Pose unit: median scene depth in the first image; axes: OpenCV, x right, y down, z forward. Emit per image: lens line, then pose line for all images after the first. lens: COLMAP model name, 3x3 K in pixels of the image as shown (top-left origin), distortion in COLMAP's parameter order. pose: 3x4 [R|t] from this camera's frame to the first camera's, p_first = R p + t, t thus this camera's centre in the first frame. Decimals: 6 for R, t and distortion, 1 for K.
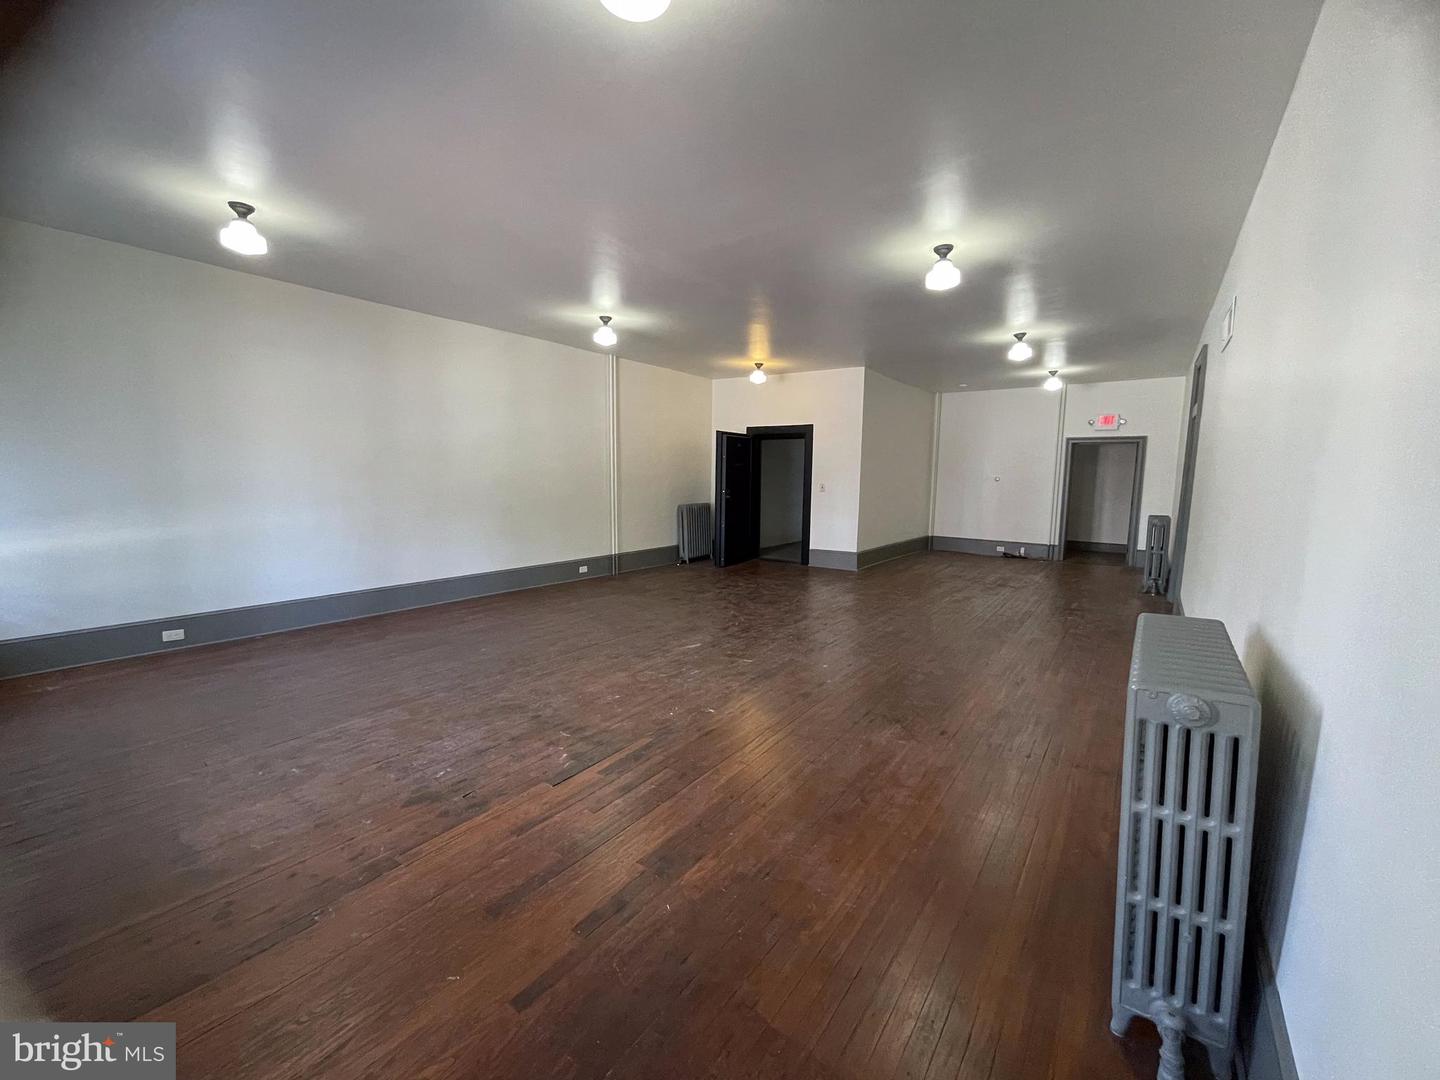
lens RADIAL K [[590.6, 0, 722.8], [0, 590.6, 525.2], [0, 0, 1]] dist [0.000243, -0.000280]
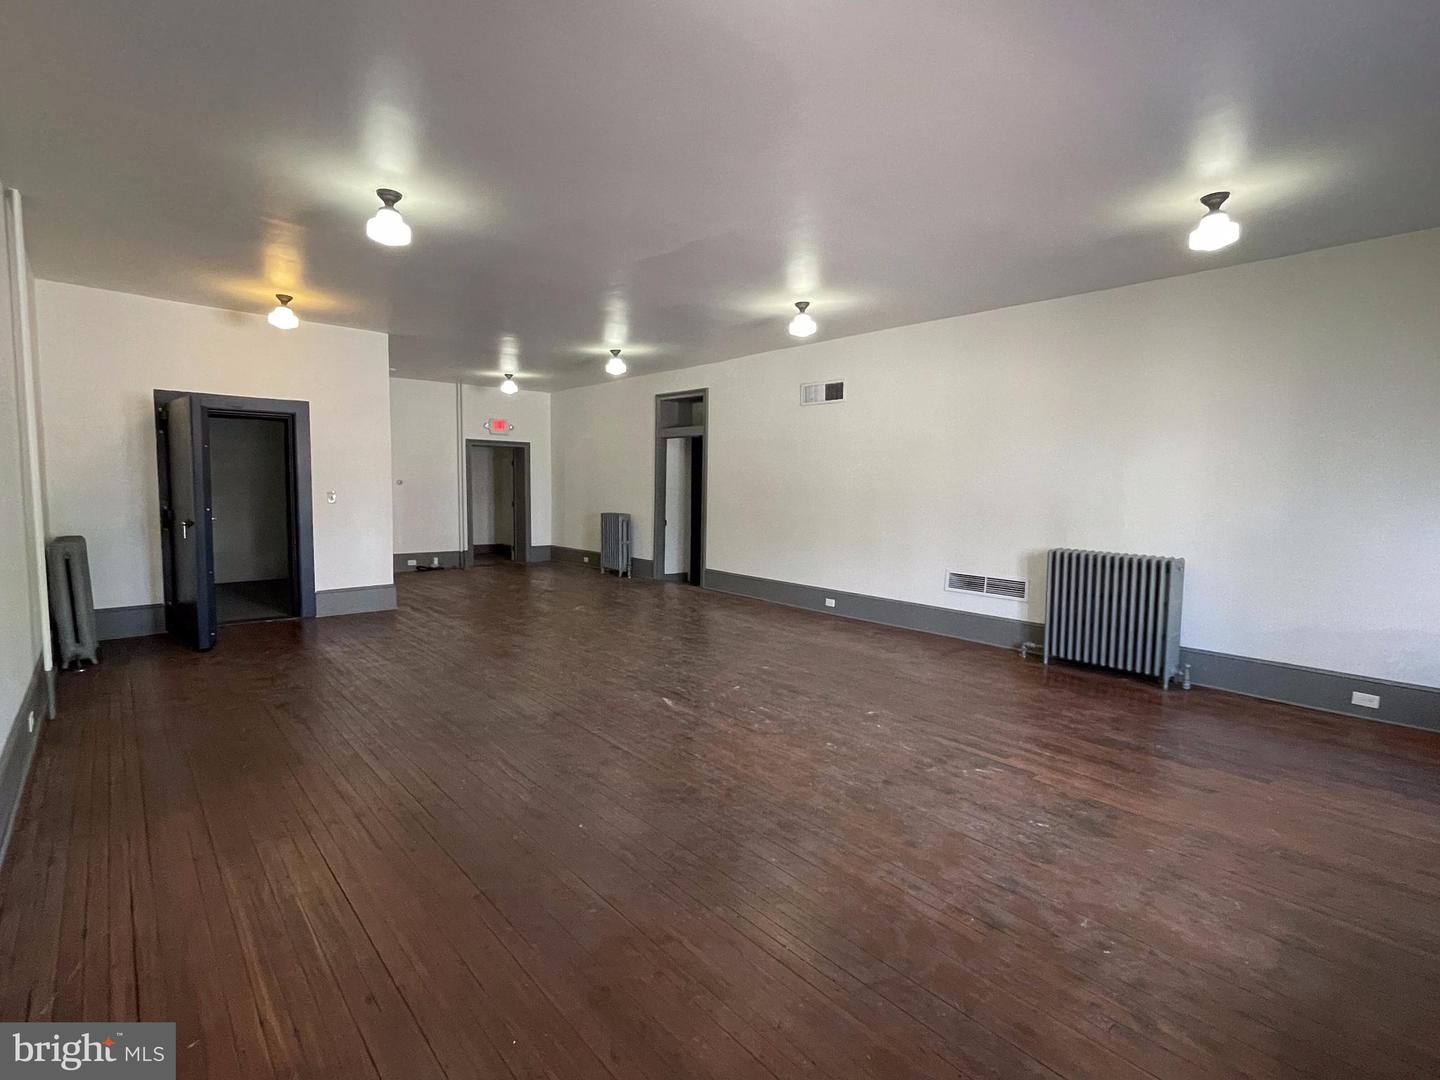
lens RADIAL K [[694.6, 0, 725.4], [0, 694.6, 535.0], [0, 0, 1]] dist [-0.003411, 0.000820]
pose [[0.228538, -0.082001, 0.970075, -0.688571], [0.075853, 0.994917, 0.066231, -0.055239], [-0.970575, 0.058447, 0.233596, 0.521346]]
